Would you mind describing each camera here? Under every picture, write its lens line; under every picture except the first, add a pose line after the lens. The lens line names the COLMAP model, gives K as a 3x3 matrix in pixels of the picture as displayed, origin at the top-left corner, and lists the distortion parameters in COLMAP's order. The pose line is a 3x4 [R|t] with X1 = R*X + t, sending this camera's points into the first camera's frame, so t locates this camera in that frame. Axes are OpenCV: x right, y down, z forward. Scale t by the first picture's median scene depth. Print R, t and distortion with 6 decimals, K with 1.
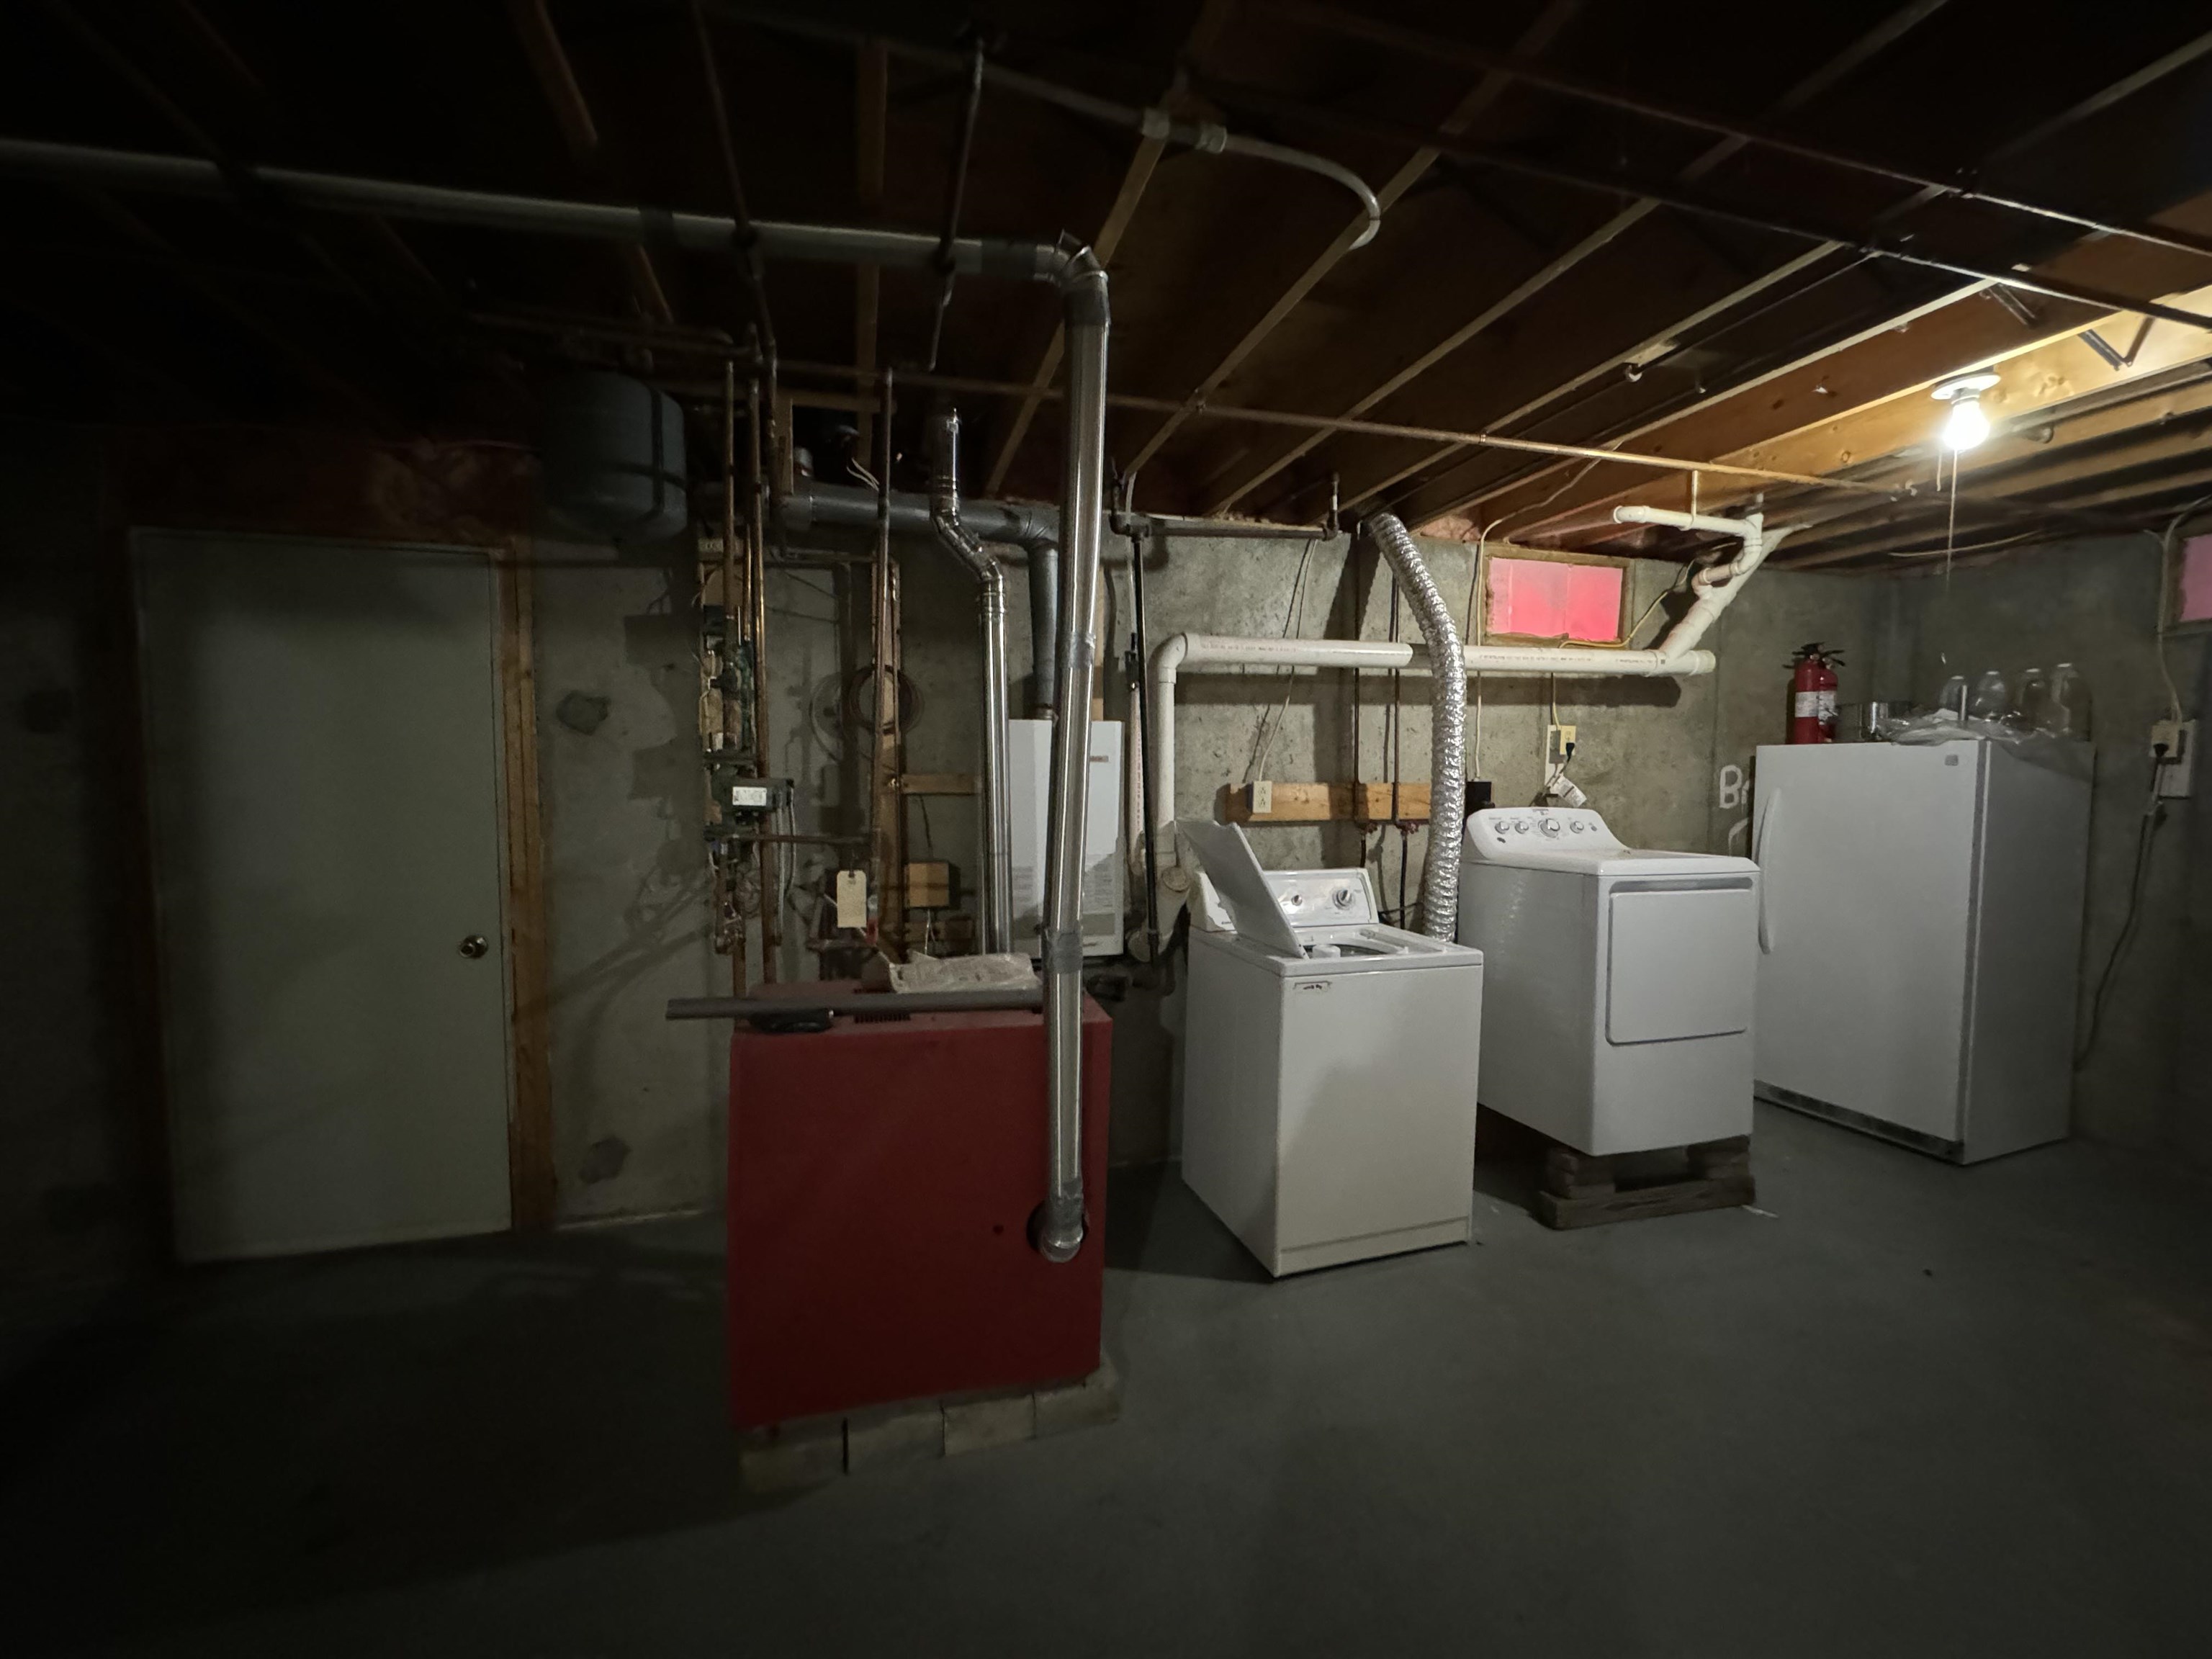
lens RADIAL K [[886.5, 0, 1099.6], [0, 886.5, 825.3], [0, 0, 1]] dist [-0.001083, 0.000154]
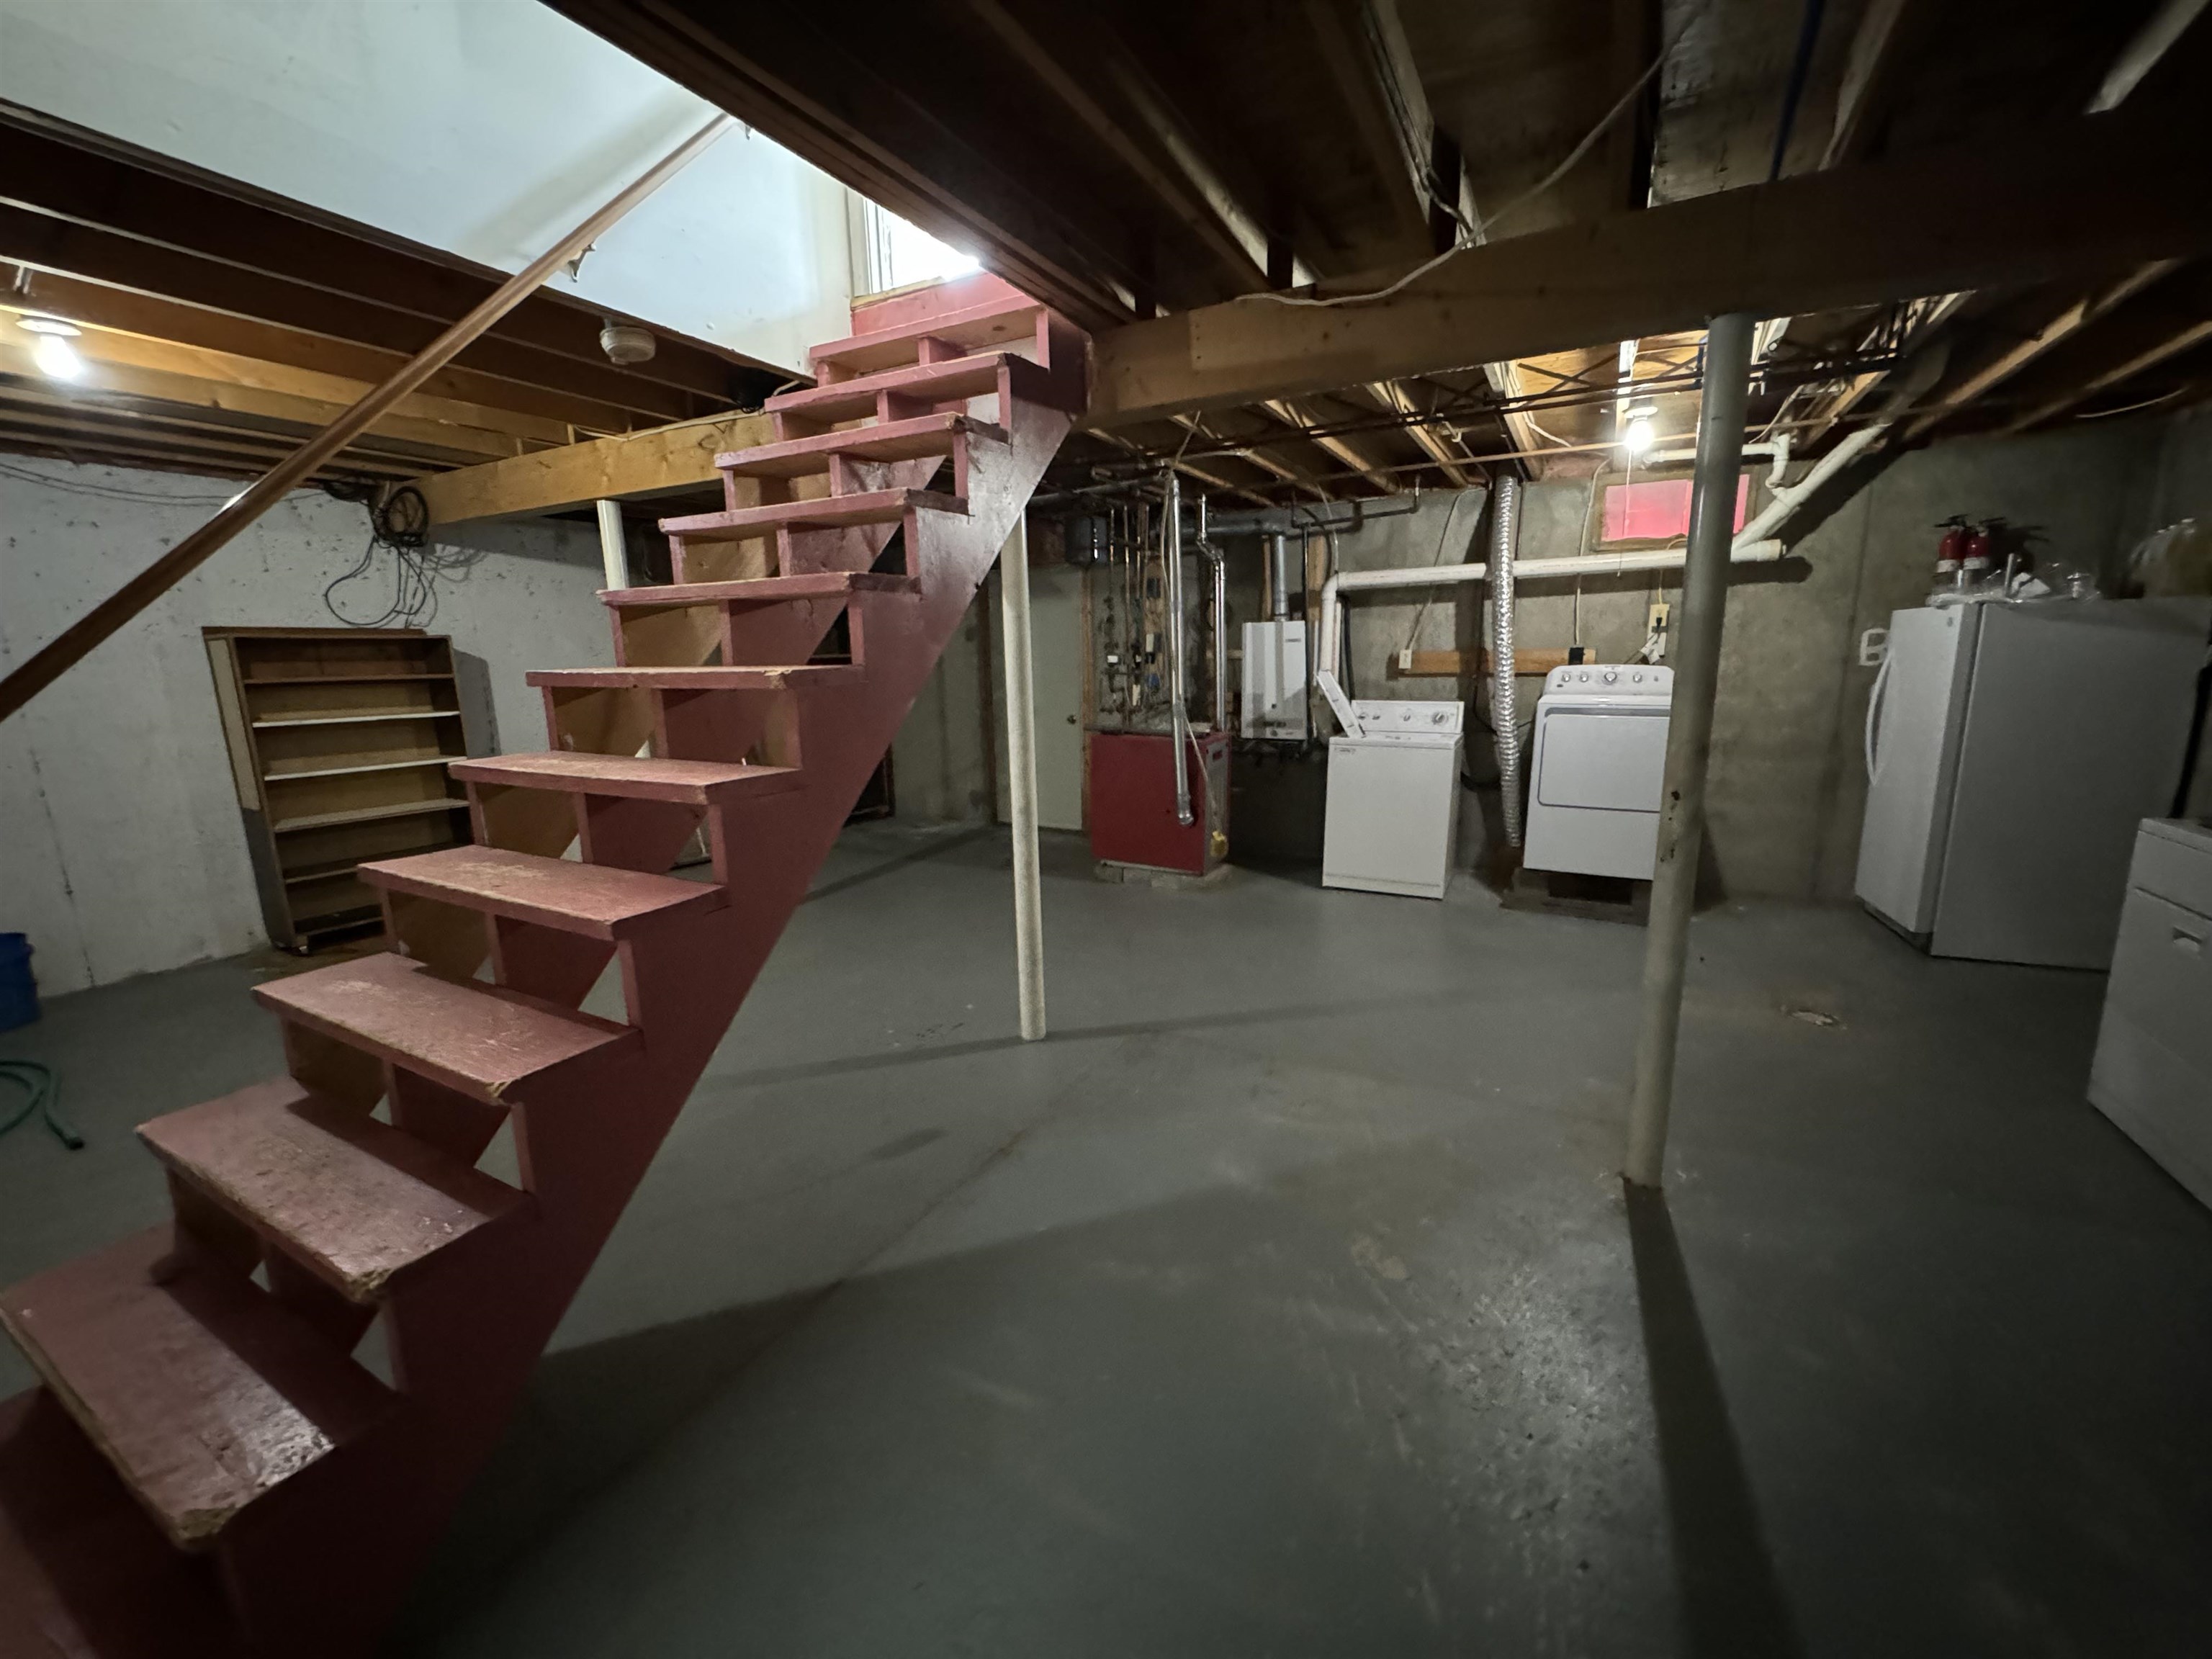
lens RADIAL K [[886.5, 0, 1106.4], [0, 886.5, 823.5], [0, 0, 1]] dist [-0.001083, 0.000154]
pose [[0.717881, 0.115638, -0.686494, 0.976424], [-0.022850, 0.989490, 0.142781, 0.051608], [0.695790, -0.086814, 0.712979, -0.670743]]
